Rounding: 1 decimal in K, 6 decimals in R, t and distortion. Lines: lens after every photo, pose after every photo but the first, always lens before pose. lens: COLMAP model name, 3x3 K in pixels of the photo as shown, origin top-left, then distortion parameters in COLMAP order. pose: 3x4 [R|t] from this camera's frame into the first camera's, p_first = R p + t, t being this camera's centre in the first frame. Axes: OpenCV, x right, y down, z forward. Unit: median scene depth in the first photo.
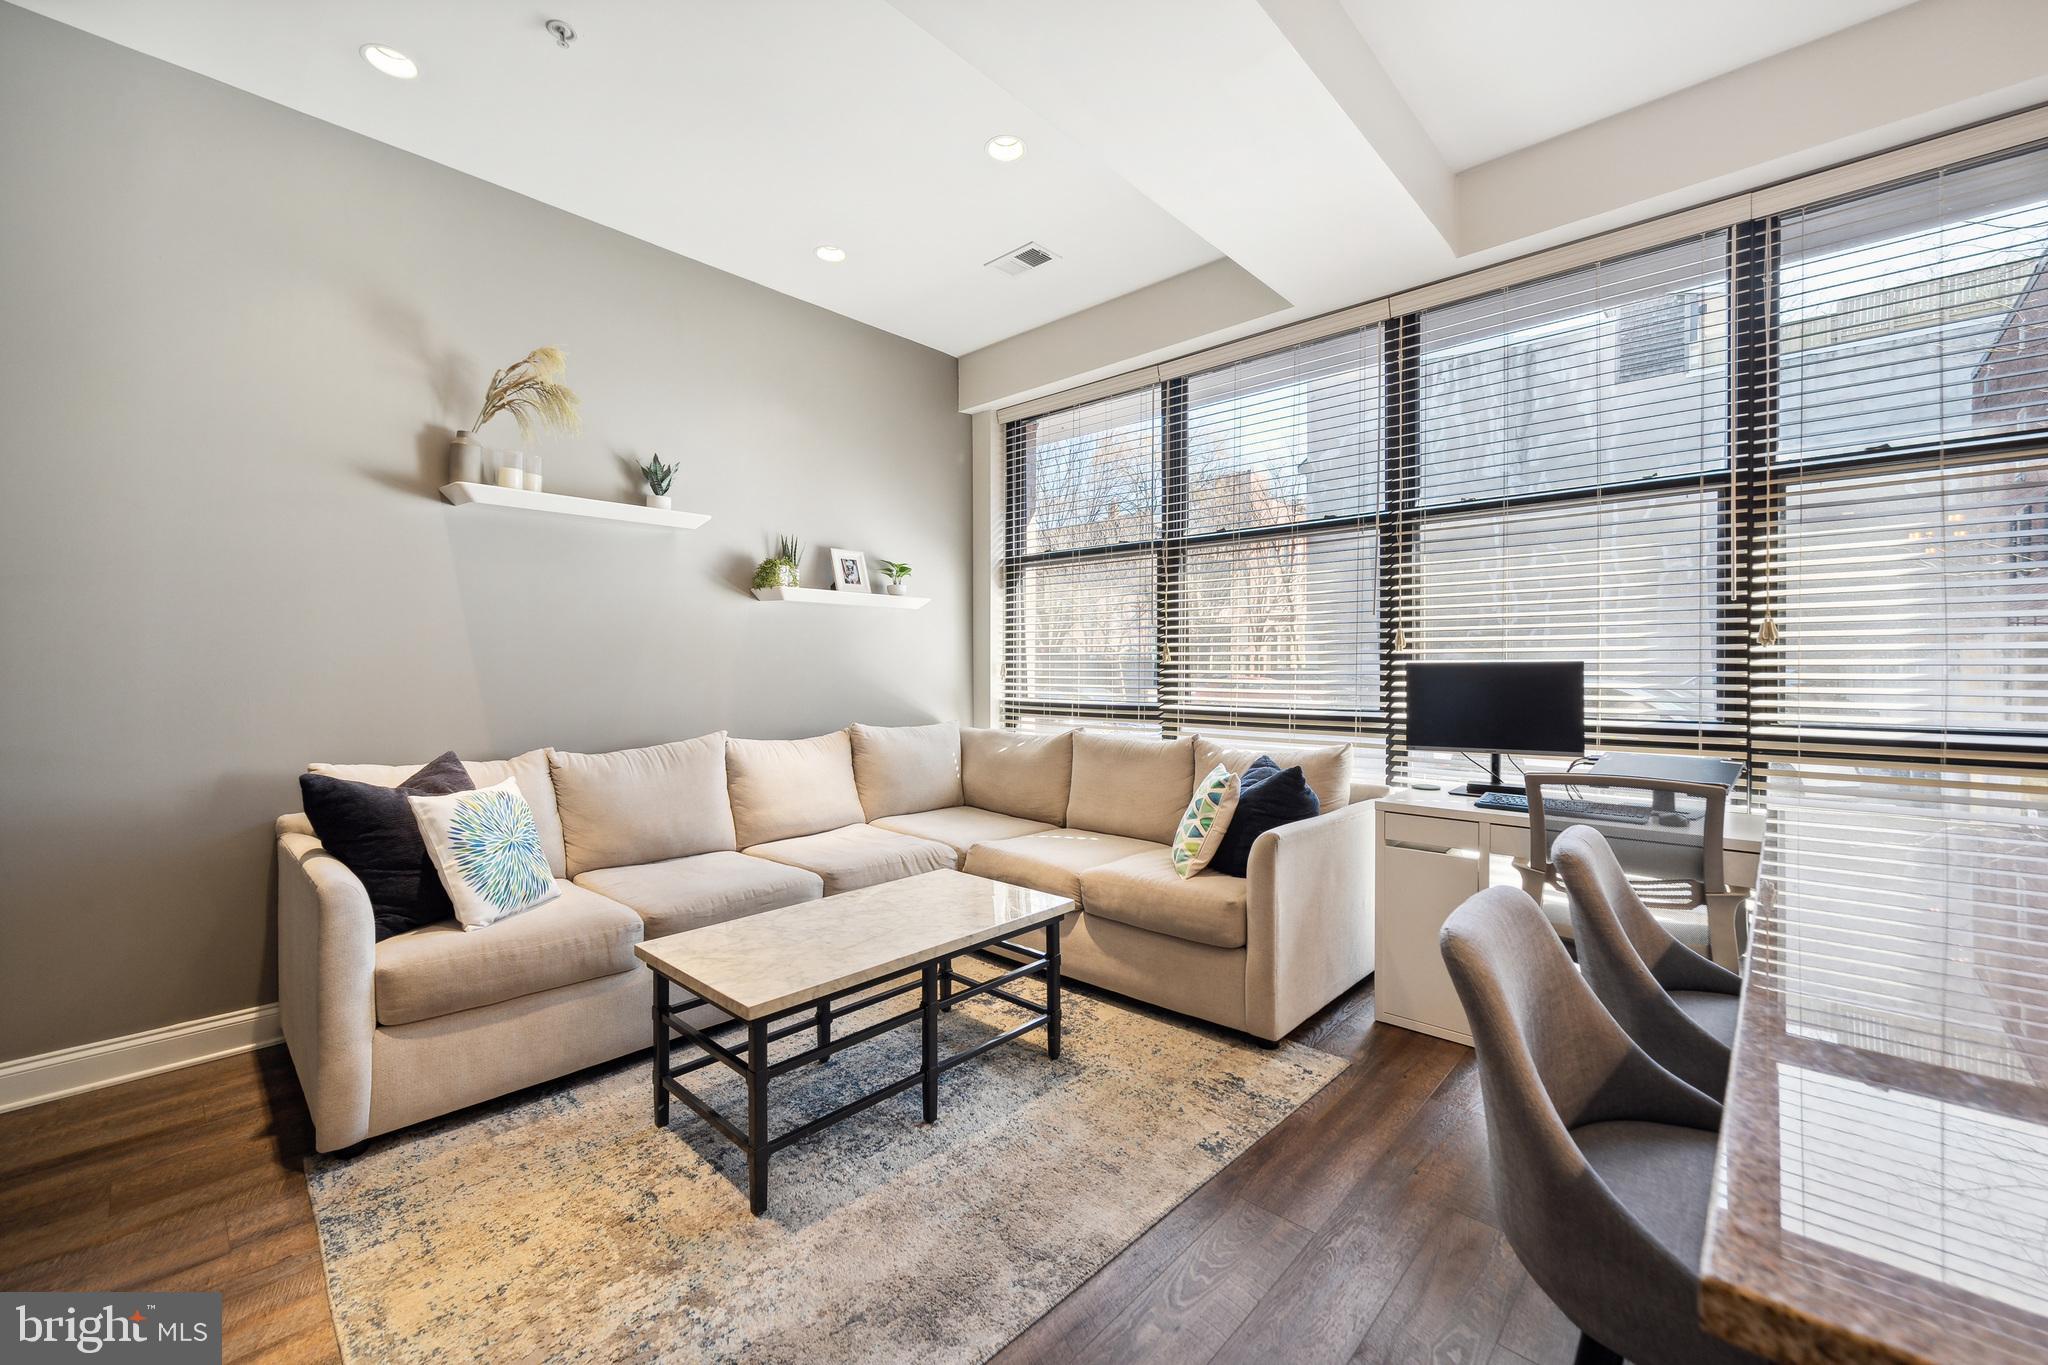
lens RADIAL K [[832.8, 0, 1024.6], [0, 832.8, 667.2], [0, 0, 1]] dist [-0.002360, 0.000991]
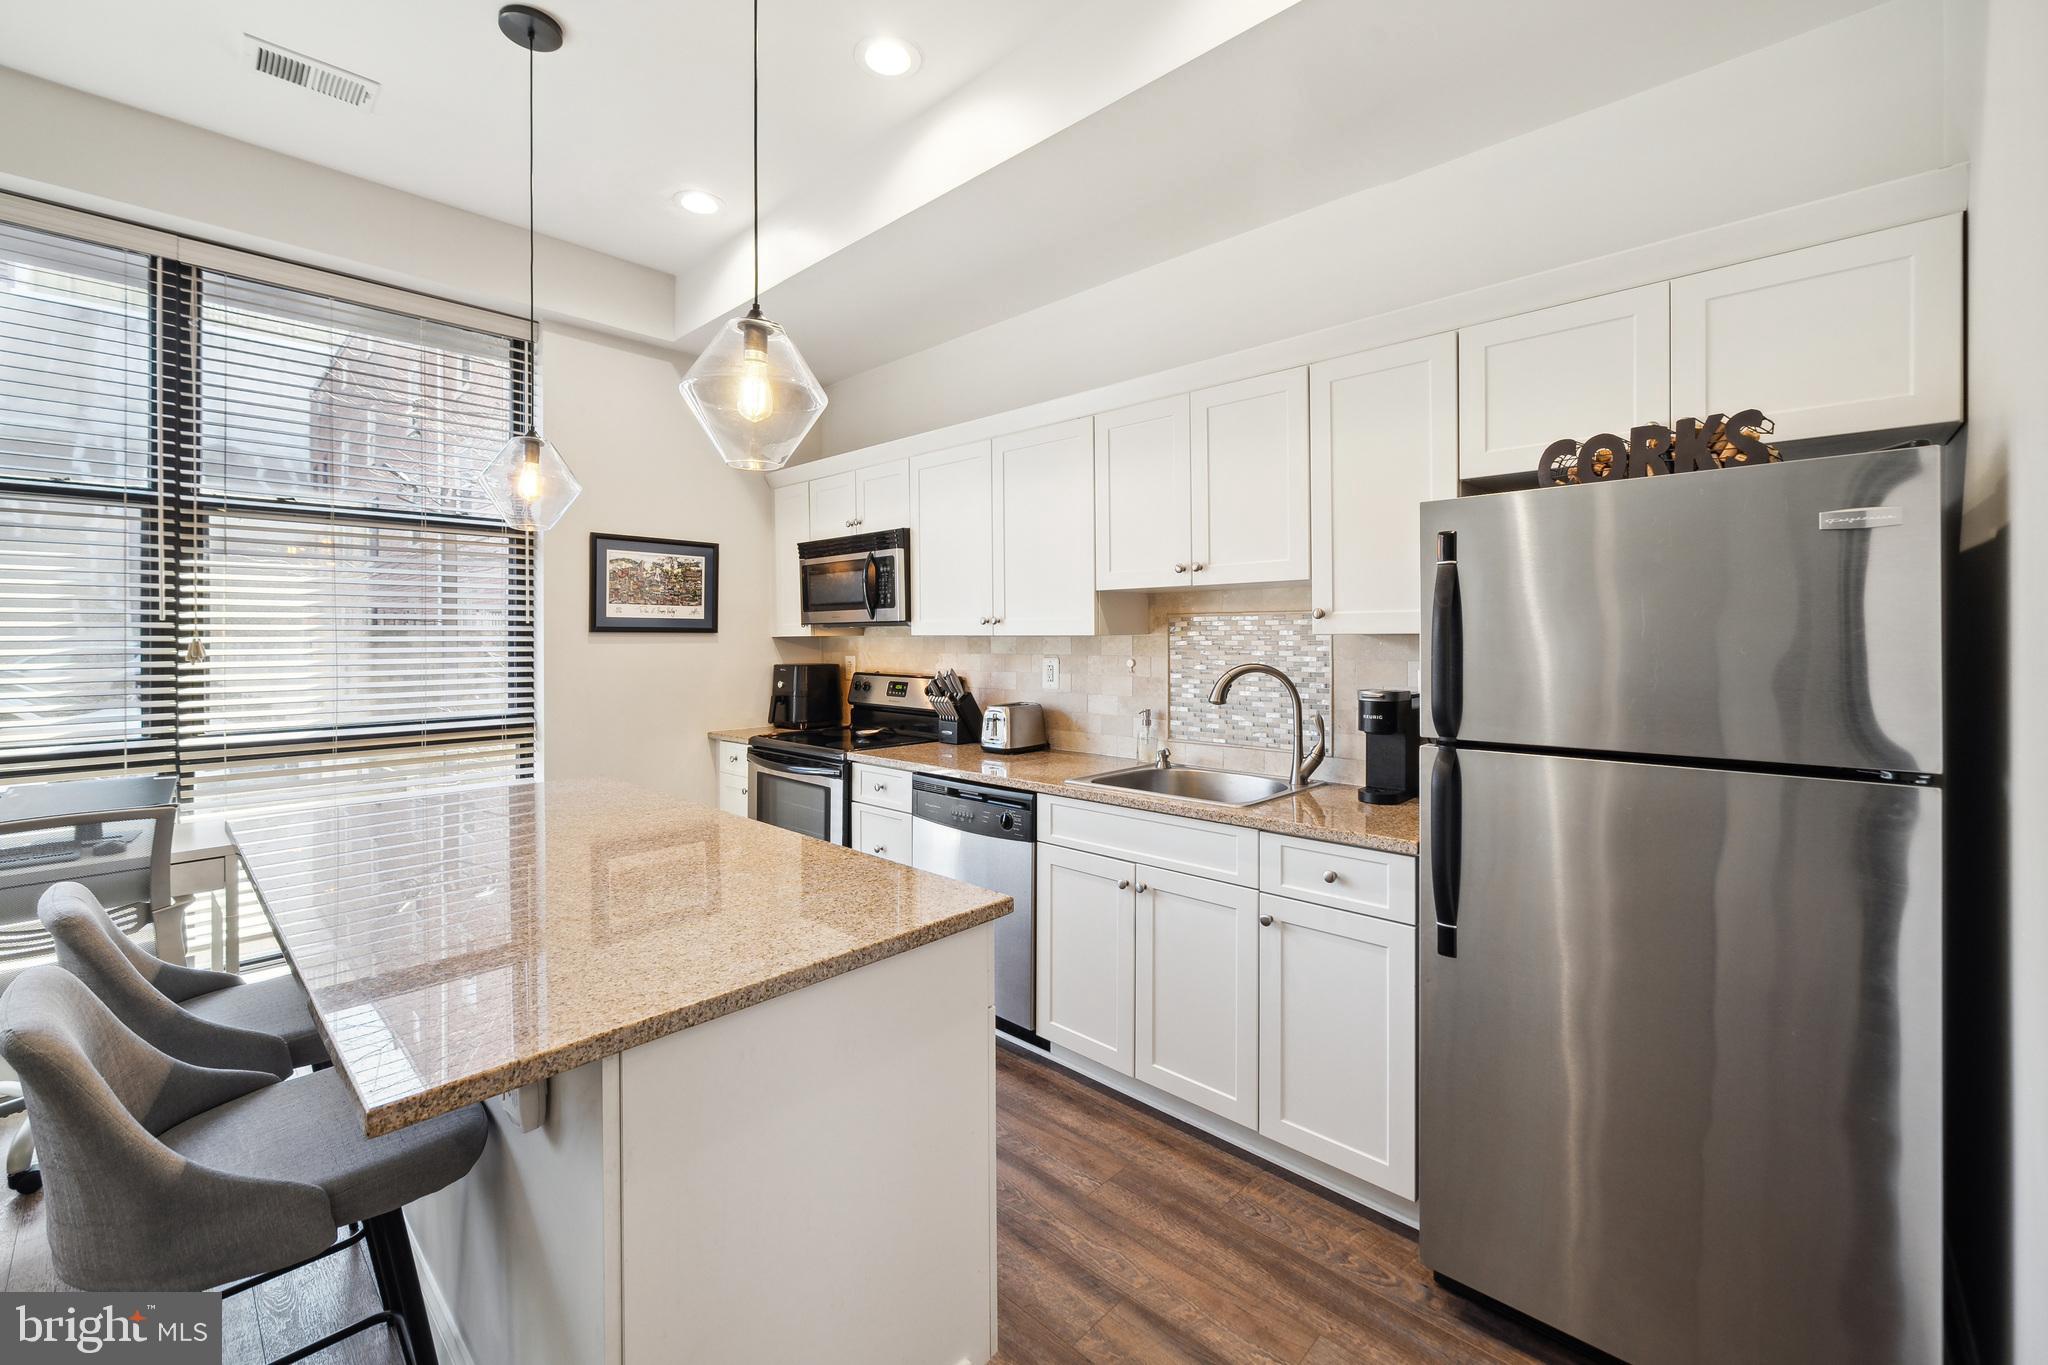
lens RADIAL K [[832.8, 0, 1011.0], [0, 832.8, 638.8], [0, 0, 1]] dist [-0.002360, 0.000991]
pose [[0.019510, -0.001881, 0.999808, -0.146556], [0.002481, 0.999995, 0.001833, -0.050178], [-0.999807, 0.002445, 0.019515, -0.071260]]
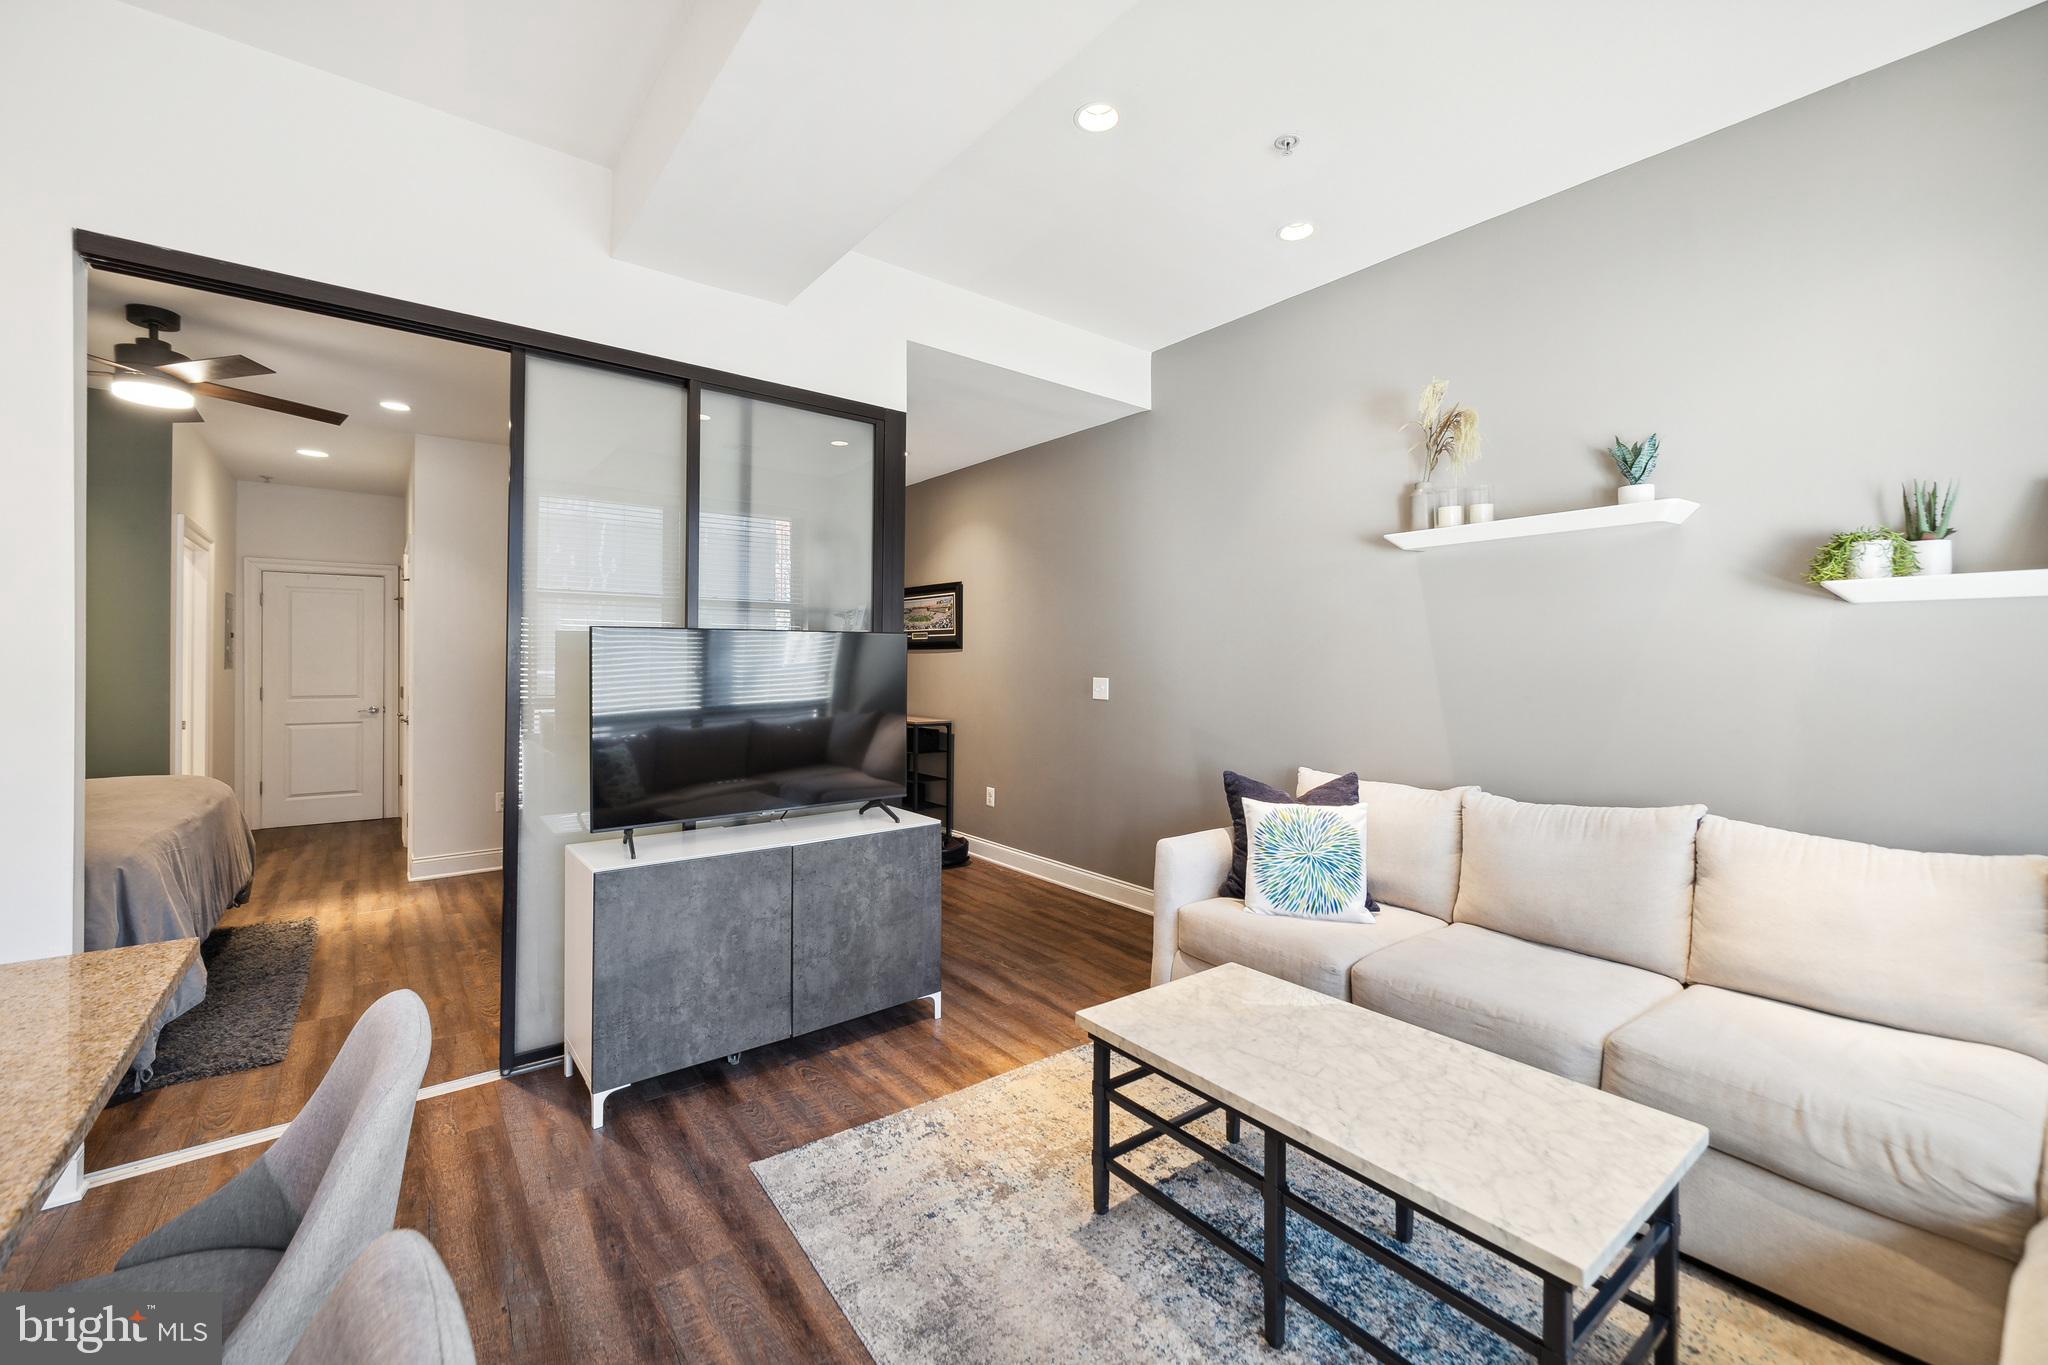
lens RADIAL K [[832.8, 0, 1020.3], [0, 832.8, 662.9], [0, 0, 1]] dist [-0.002360, 0.000991]
pose [[-0.162813, -0.000527, -0.986657, 0.481596], [-0.004634, 0.999989, 0.000231, -0.045474], [0.986646, 0.004610, -0.162814, 0.652940]]
